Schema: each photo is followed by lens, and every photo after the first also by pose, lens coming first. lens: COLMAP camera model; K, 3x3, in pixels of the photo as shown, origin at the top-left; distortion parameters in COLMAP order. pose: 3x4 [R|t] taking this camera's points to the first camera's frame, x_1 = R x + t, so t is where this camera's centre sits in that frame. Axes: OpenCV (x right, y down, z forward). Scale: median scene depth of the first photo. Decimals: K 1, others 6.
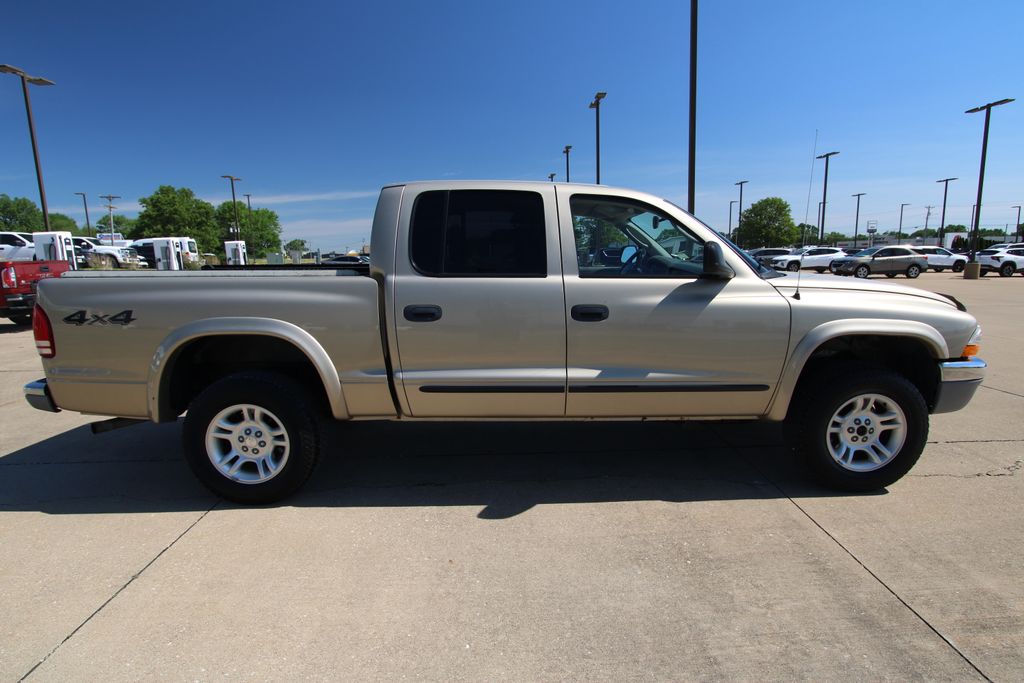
lens RADIAL K [[535.5, 0, 502.7], [0, 535.5, 336.3], [0, 0, 1]] dist [-0.020067, 0.006615]
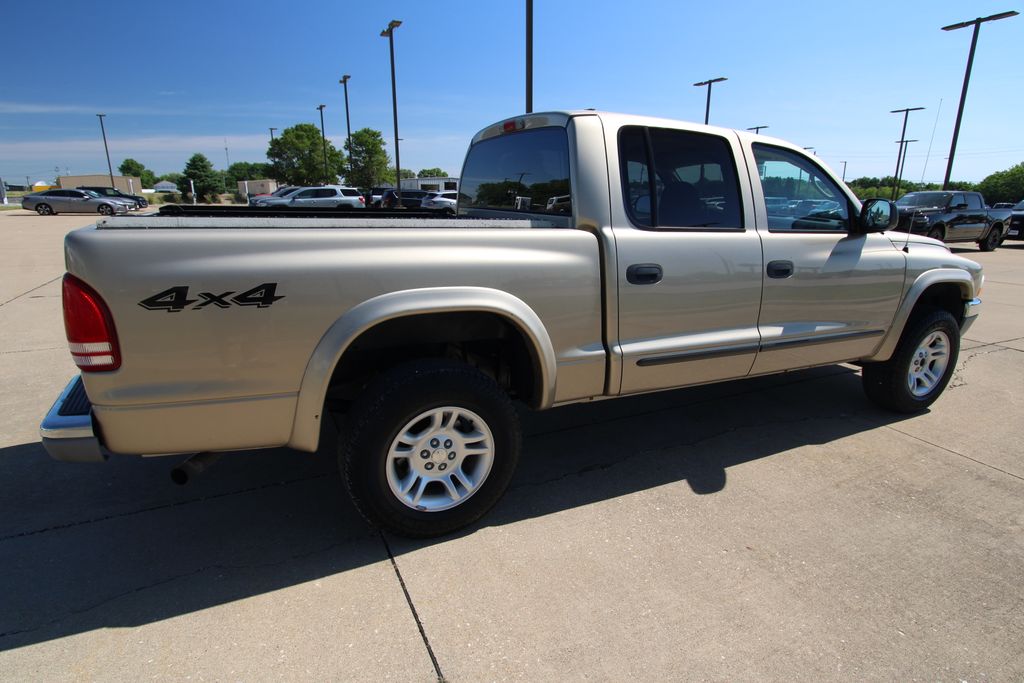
lens RADIAL K [[535.5, 0, 520.8], [0, 535.5, 333.3], [0, 0, 1]] dist [-0.020067, 0.006615]
pose [[0.913248, -0.071962, 0.400998, -0.659641], [0.031928, 0.993891, 0.105647, -0.045131], [-0.406151, -0.083679, 0.909967, 0.296862]]
